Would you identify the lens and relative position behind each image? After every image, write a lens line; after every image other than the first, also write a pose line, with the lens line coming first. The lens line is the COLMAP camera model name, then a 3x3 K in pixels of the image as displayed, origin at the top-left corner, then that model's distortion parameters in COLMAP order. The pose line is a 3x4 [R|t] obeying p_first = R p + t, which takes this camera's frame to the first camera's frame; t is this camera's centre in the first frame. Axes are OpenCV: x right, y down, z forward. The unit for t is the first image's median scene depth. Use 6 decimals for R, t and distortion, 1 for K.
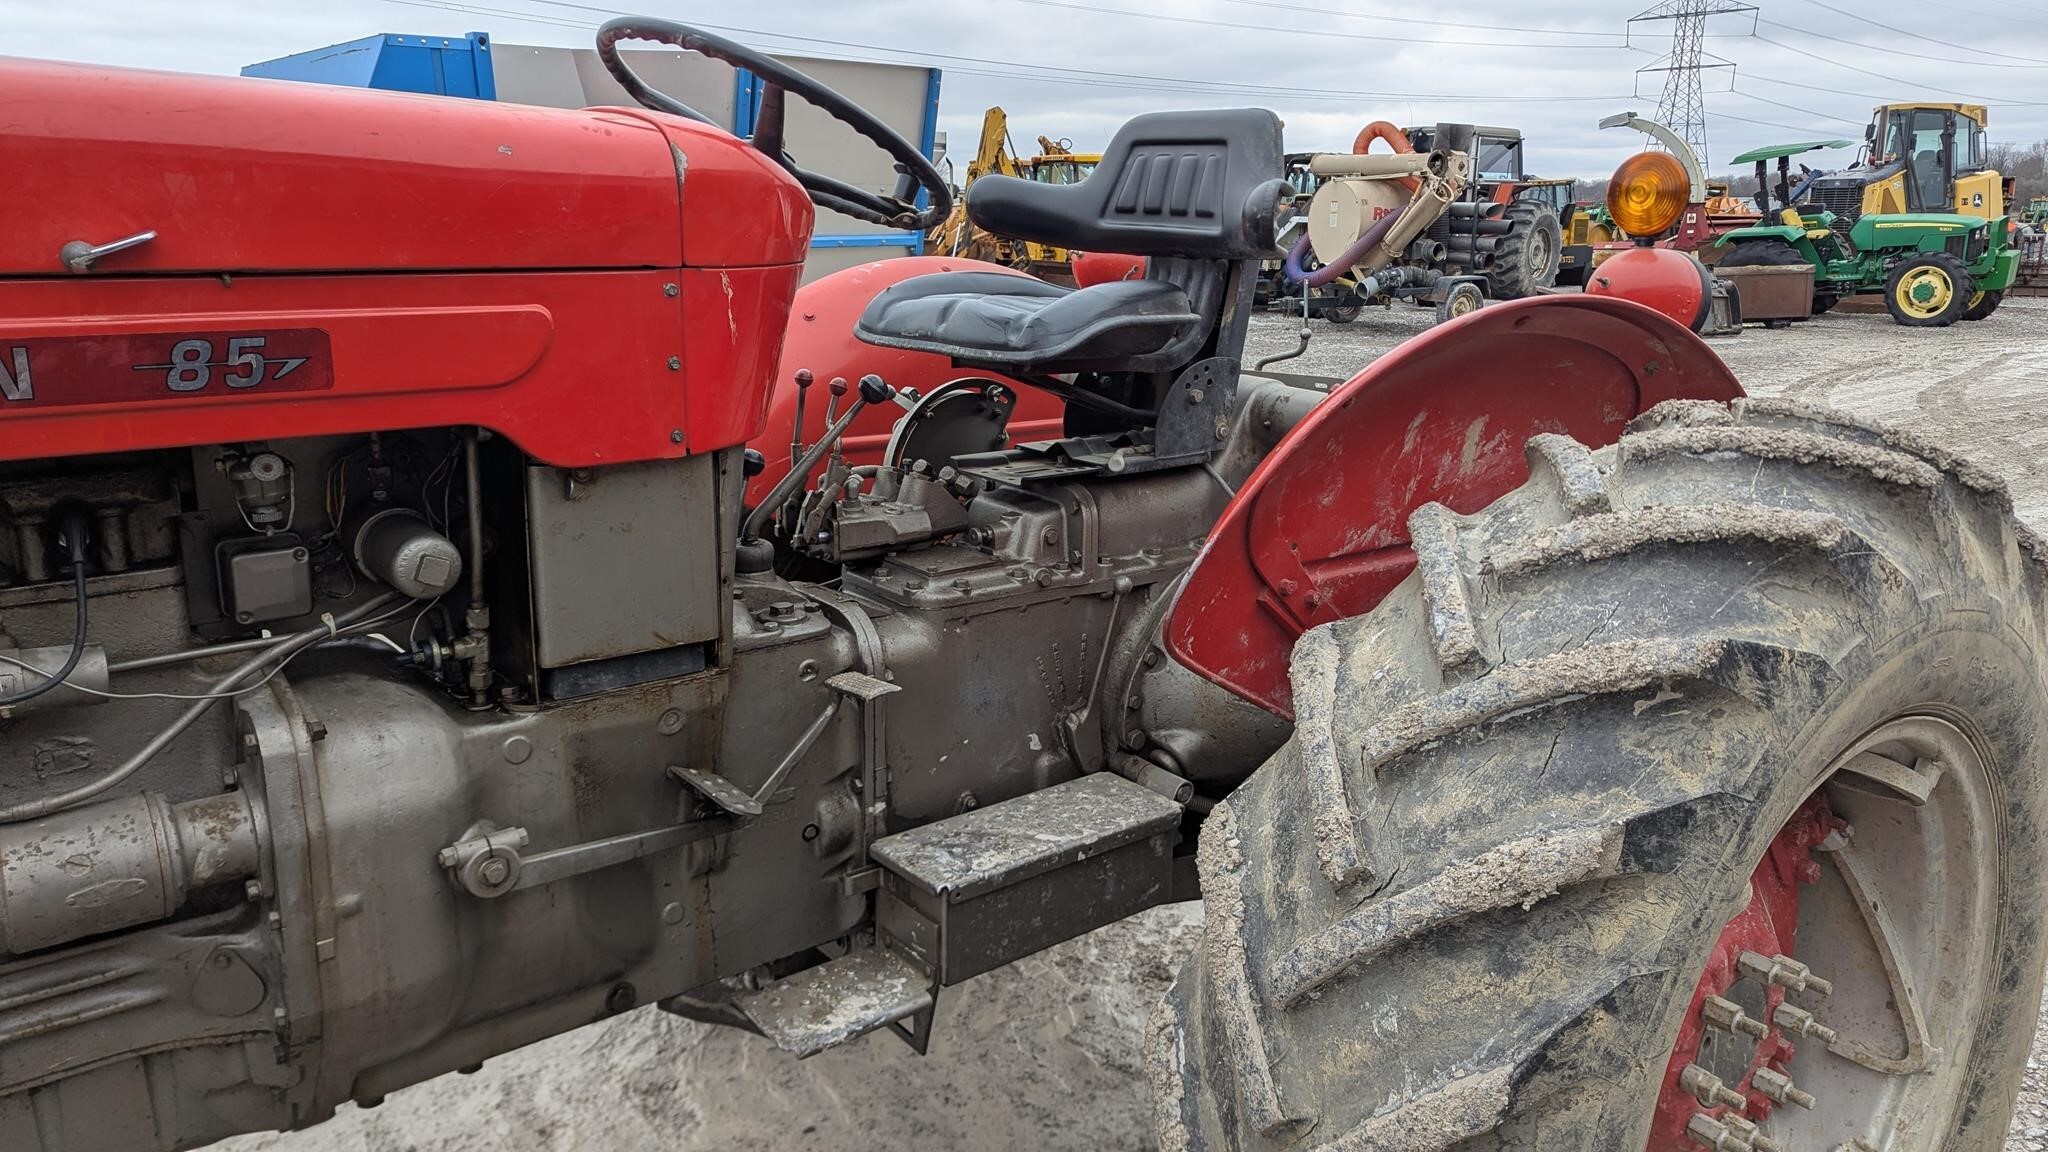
lens RADIAL K [[1452.7, 0, 1052.0], [0, 1452.7, 548.5], [0, 0, 1]] dist [0.082761, -0.079854]
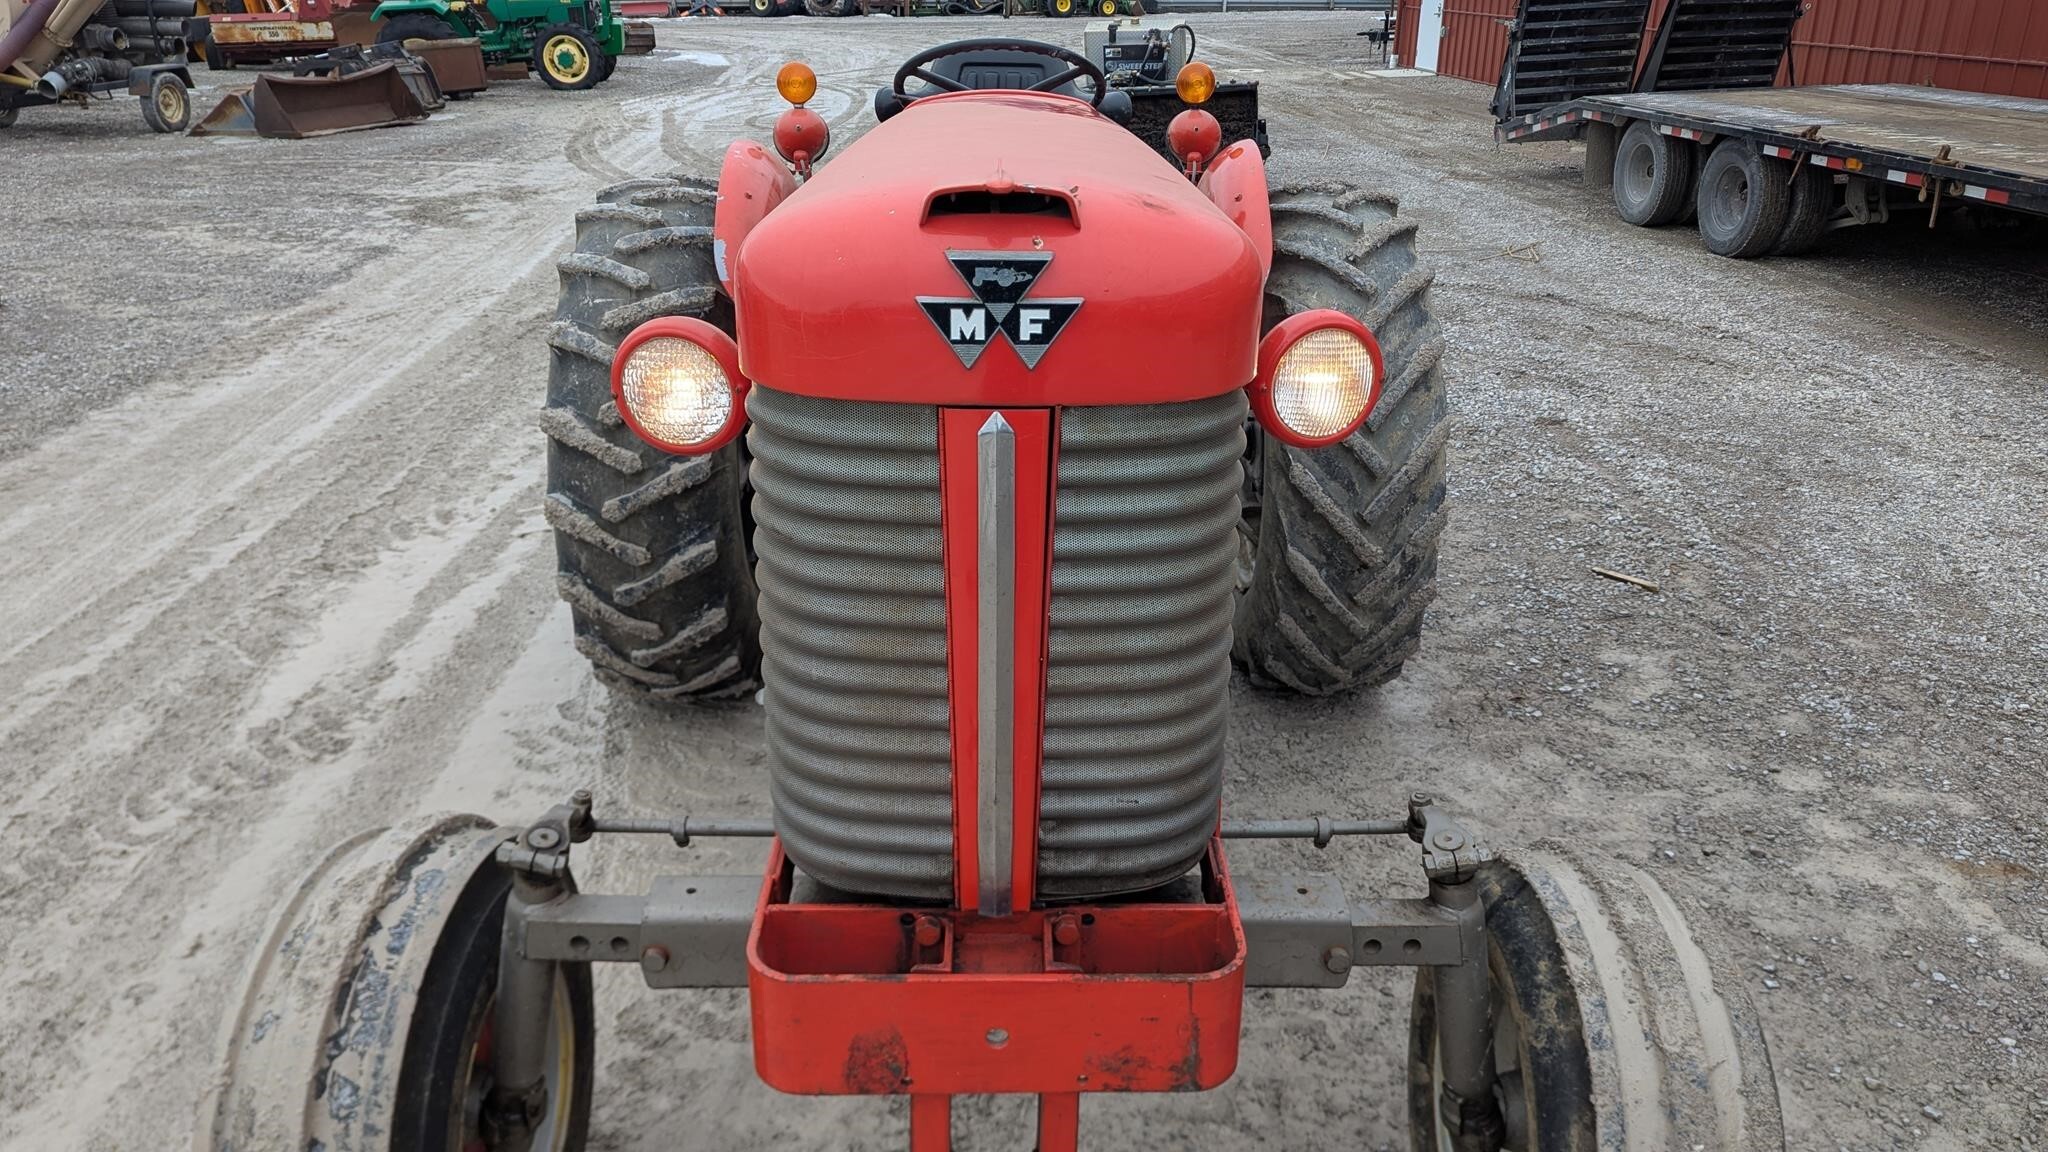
lens RADIAL K [[1452.7, 0, 1035.0], [0, 1452.7, 554.2], [0, 0, 1]] dist [0.082761, -0.079854]
pose [[0.602553, -0.308772, 0.735928, -1.355754], [0.188761, 0.951099, 0.244500, -0.146115], [-0.775435, -0.008410, 0.631371, -0.125073]]
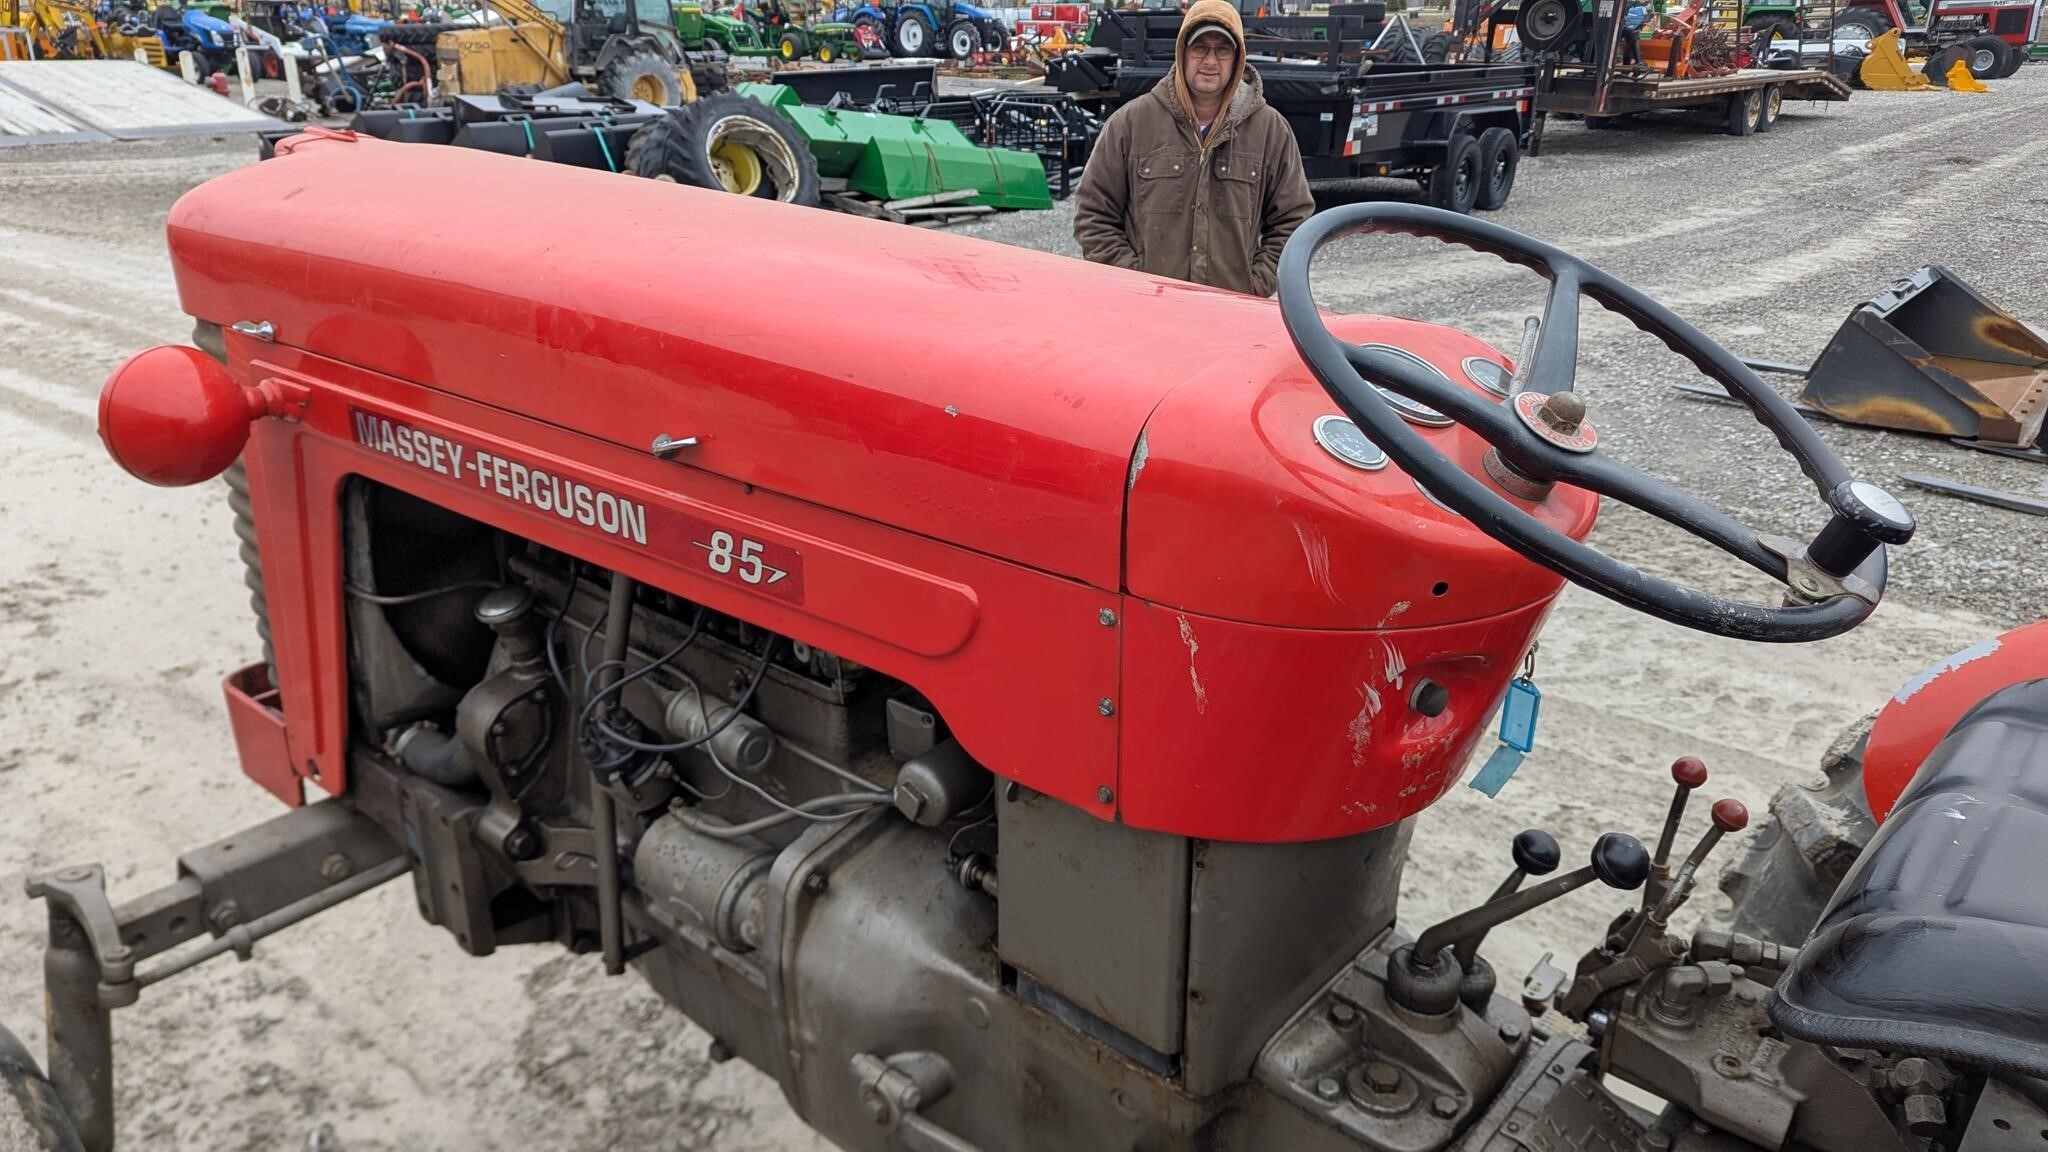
lens RADIAL K [[1452.7, 0, 993.4], [0, 1452.7, 556.0], [0, 0, 1]] dist [0.082761, -0.079854]
pose [[0.165035, 0.345184, -0.923911, 0.271181], [-0.221808, 0.925749, 0.306250, -0.290894], [0.961023, 0.154389, 0.229346, 0.546451]]
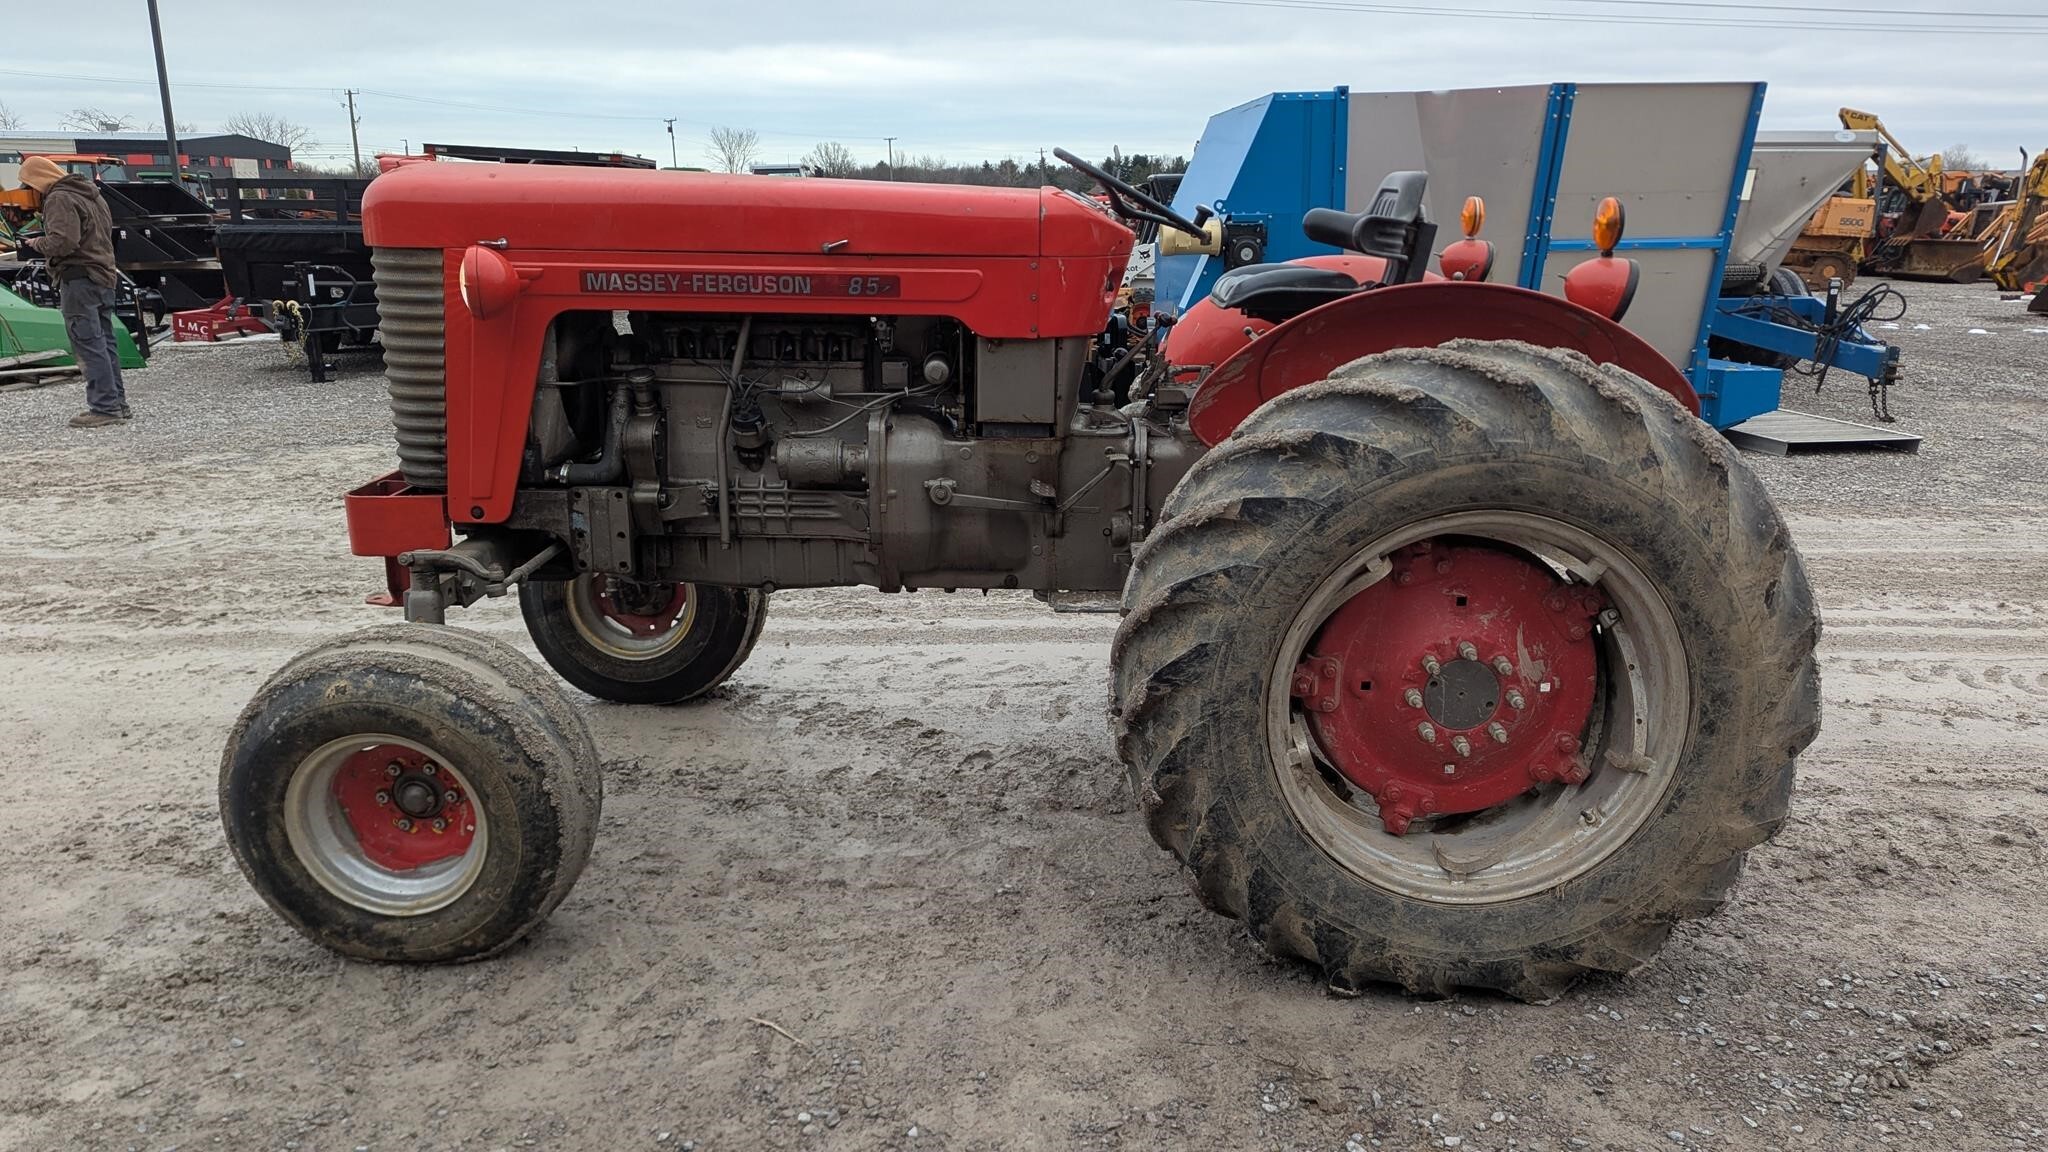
lens RADIAL K [[1452.7, 0, 1040.9], [0, 1452.7, 563.4], [0, 0, 1]] dist [0.082761, -0.079854]
pose [[0.771866, 0.151266, -0.617528, 0.907467], [-0.145519, 0.987534, 0.060012, 0.111475], [0.618907, 0.043541, 0.784256, -0.587750]]
